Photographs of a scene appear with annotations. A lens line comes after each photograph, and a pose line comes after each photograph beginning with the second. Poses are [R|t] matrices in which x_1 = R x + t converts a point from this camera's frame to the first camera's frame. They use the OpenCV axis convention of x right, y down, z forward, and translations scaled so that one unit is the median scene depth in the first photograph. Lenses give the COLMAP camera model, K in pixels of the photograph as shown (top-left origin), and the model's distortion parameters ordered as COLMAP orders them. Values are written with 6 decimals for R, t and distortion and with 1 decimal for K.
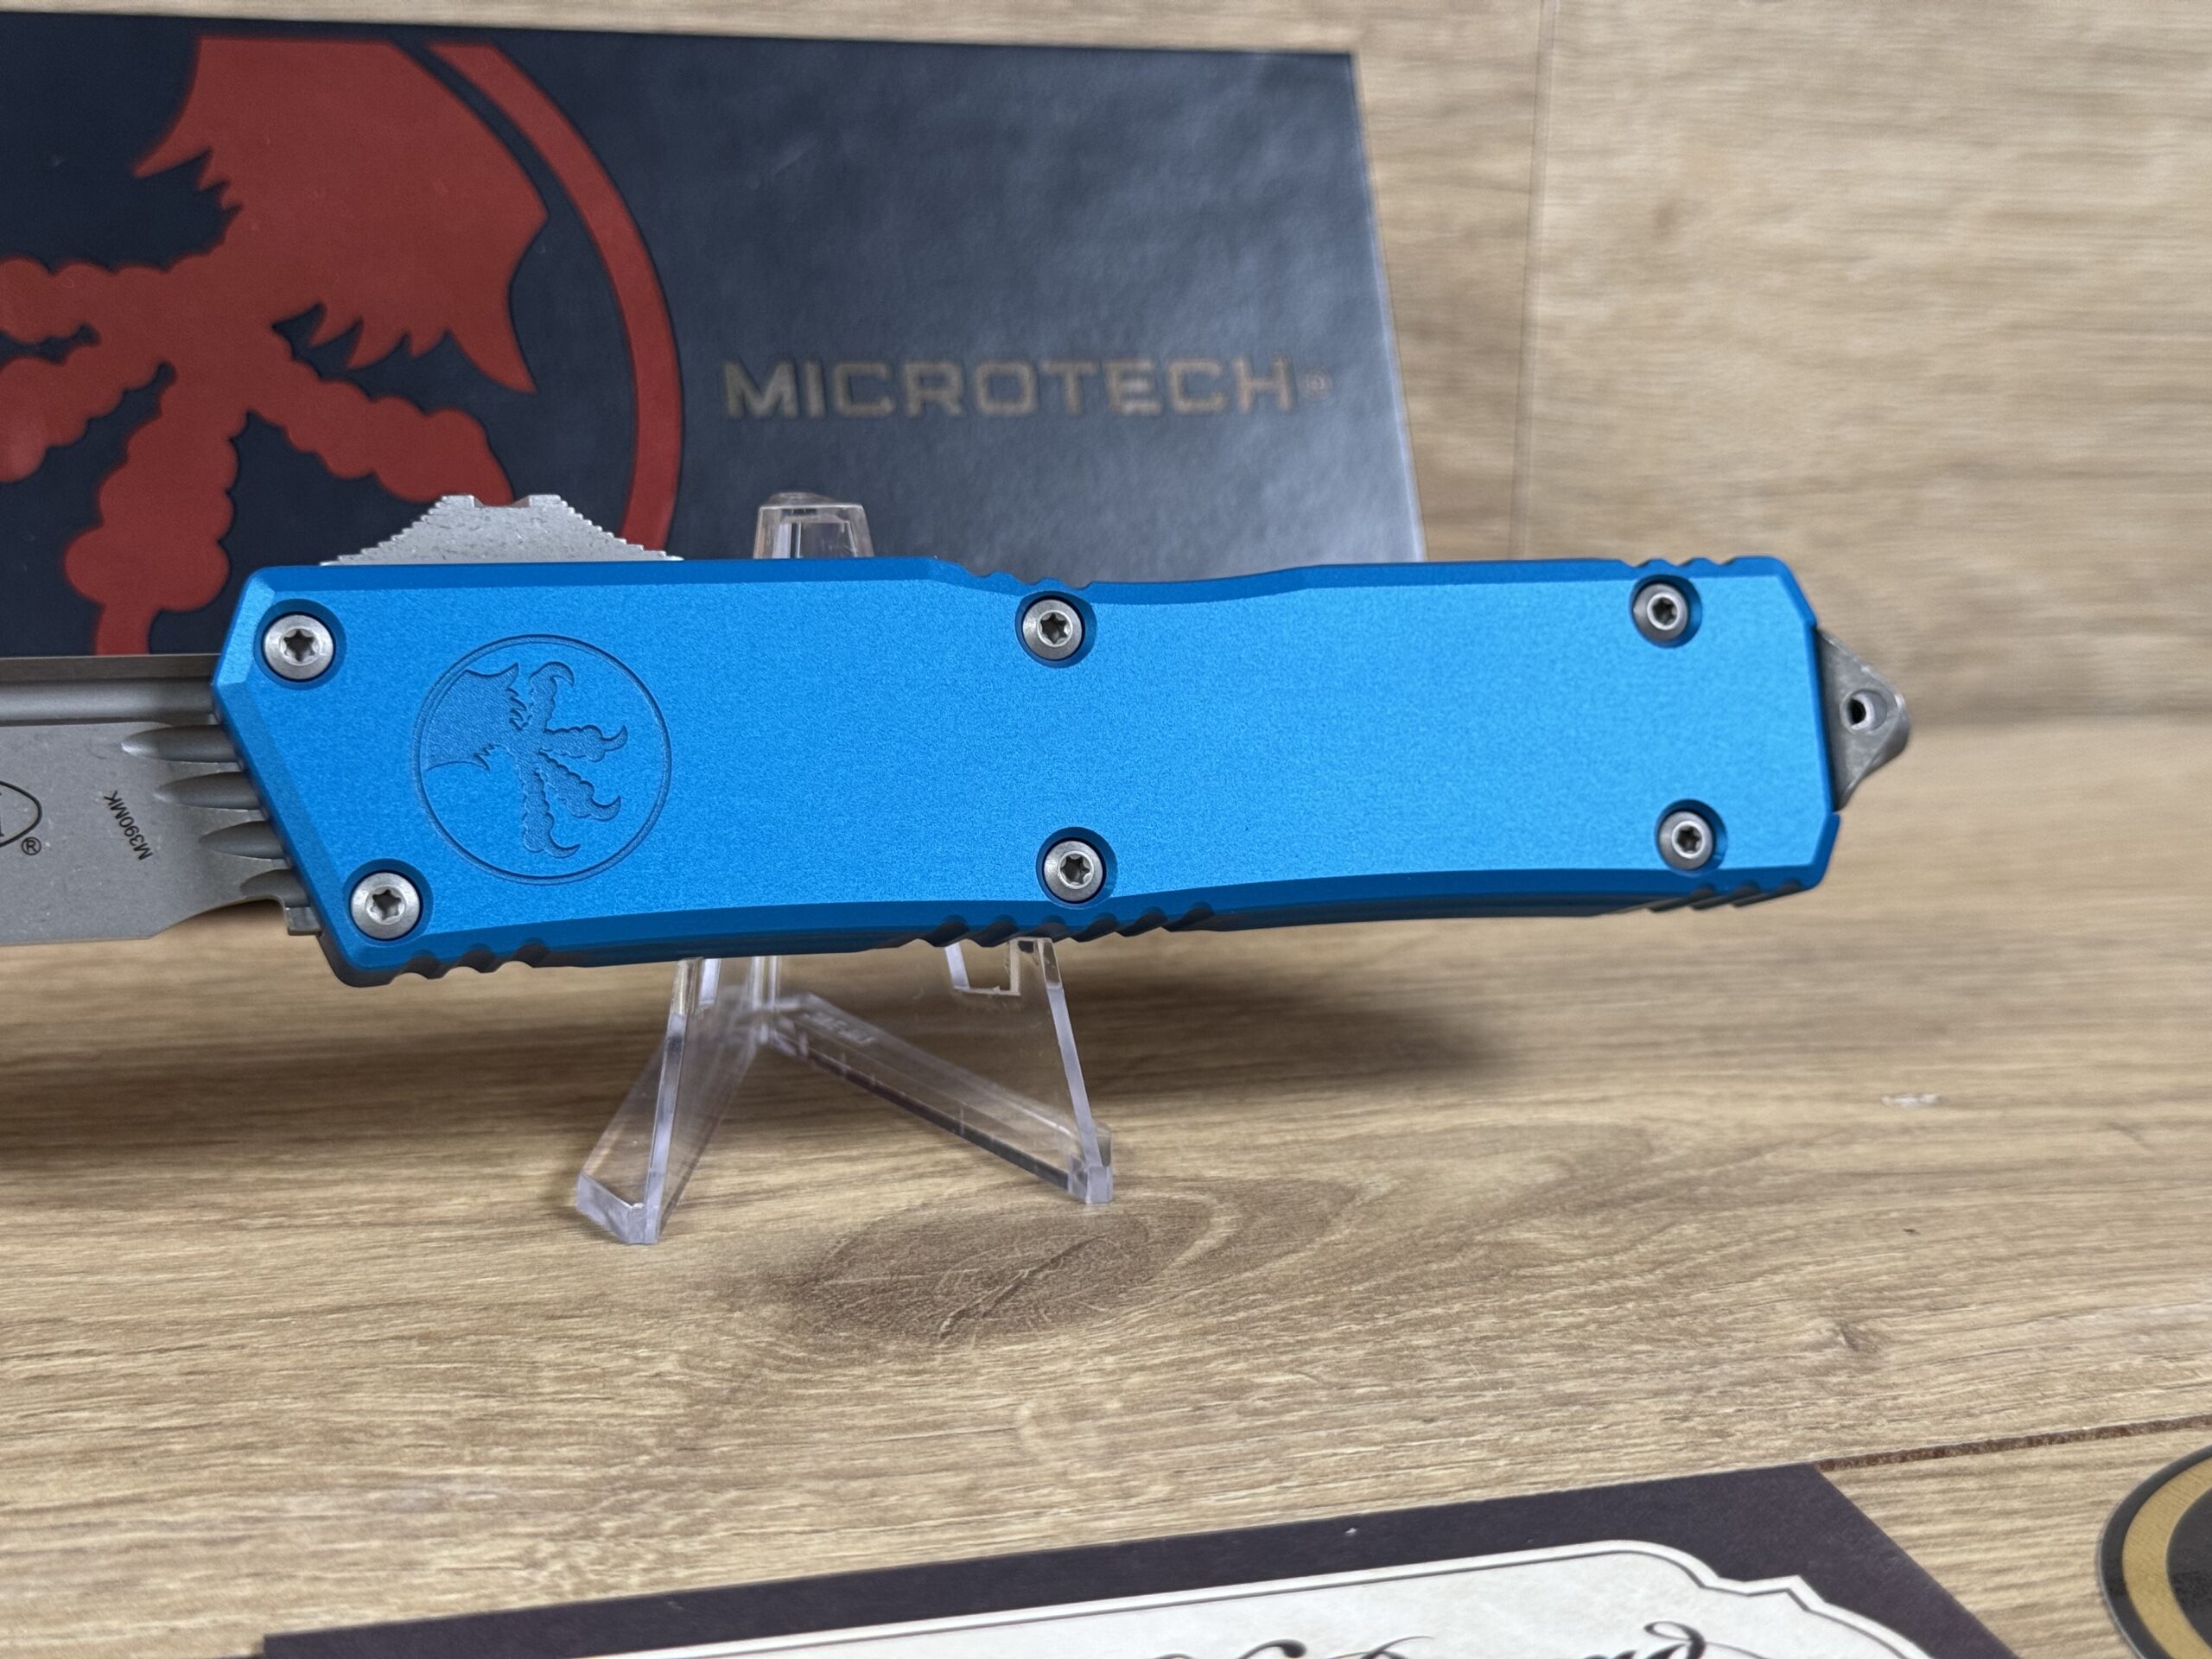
lens RADIAL K [[3231.2, 0, 1103.9], [0, 3231.2, 828.6], [0, 0, 1]] dist [0.192576, -0.509941]
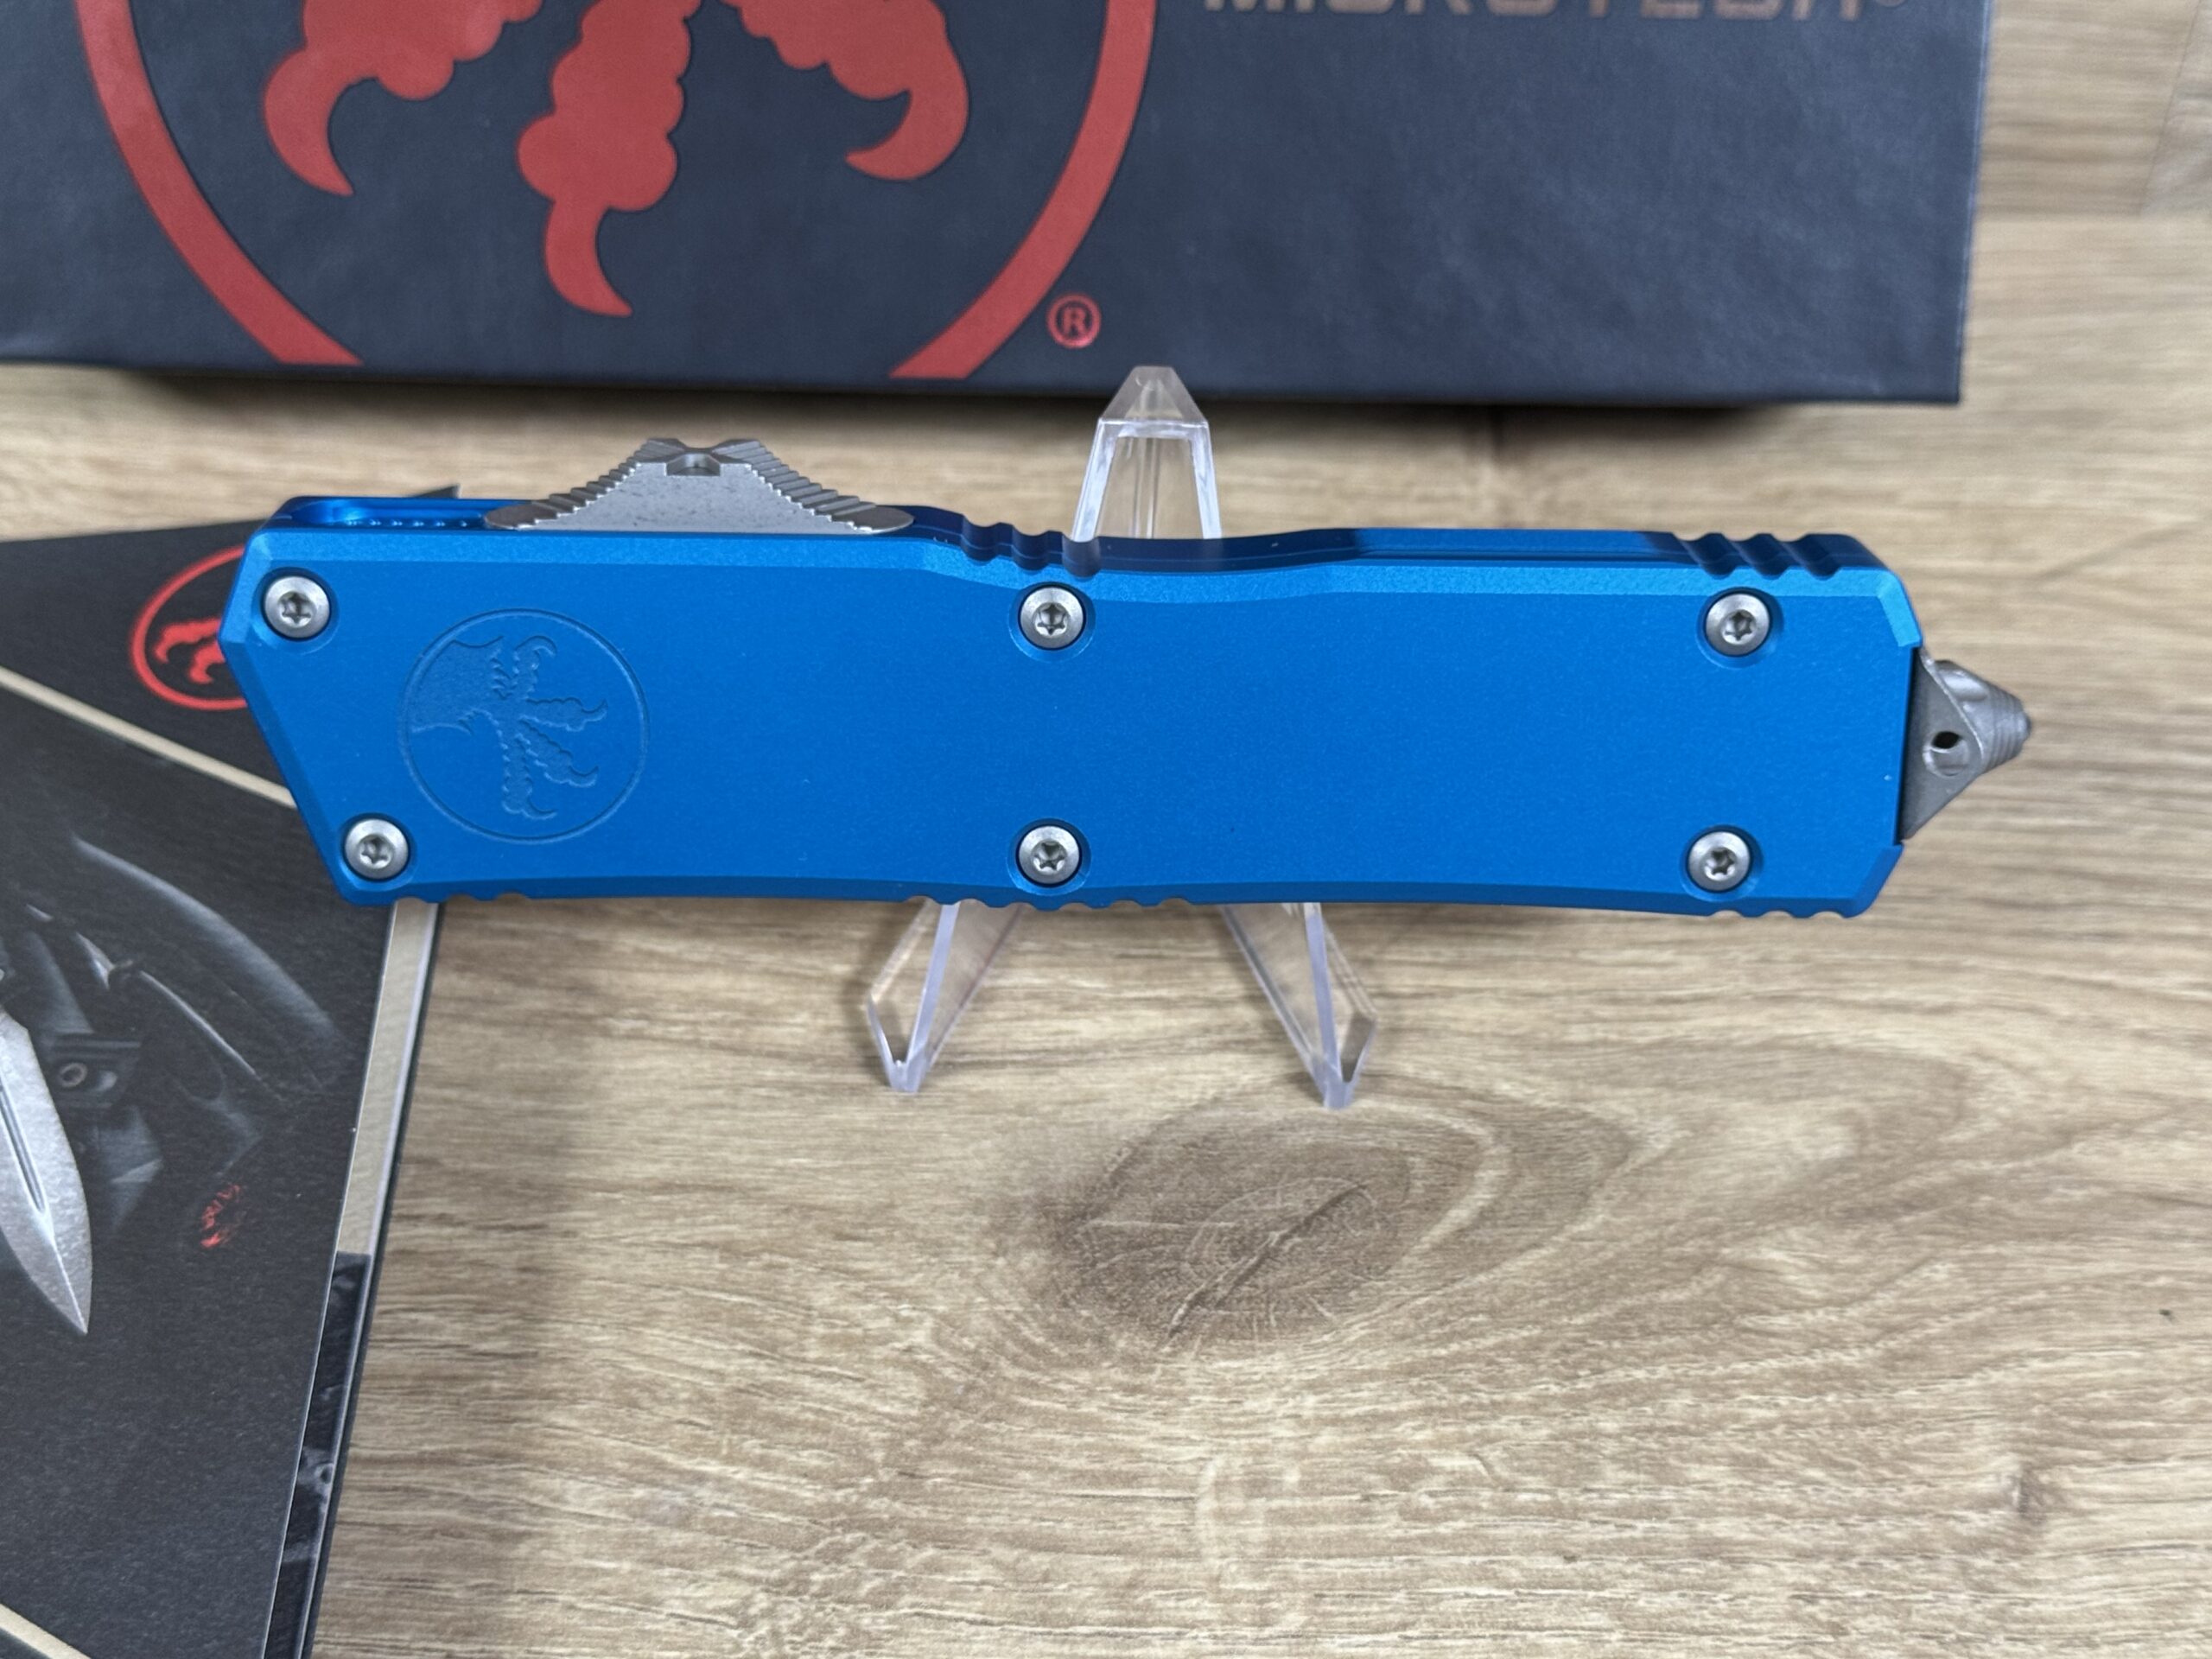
lens RADIAL K [[3421.1, 0, 1103.3], [0, 3421.1, 860.6], [0, 0, 1]] dist [0.181225, -0.453925]
pose [[0.963445, 0.193712, -0.185065, 0.114192], [-0.077278, 0.862366, 0.500352, -0.571303], [0.256518, -0.467760, 0.845812, 0.084080]]
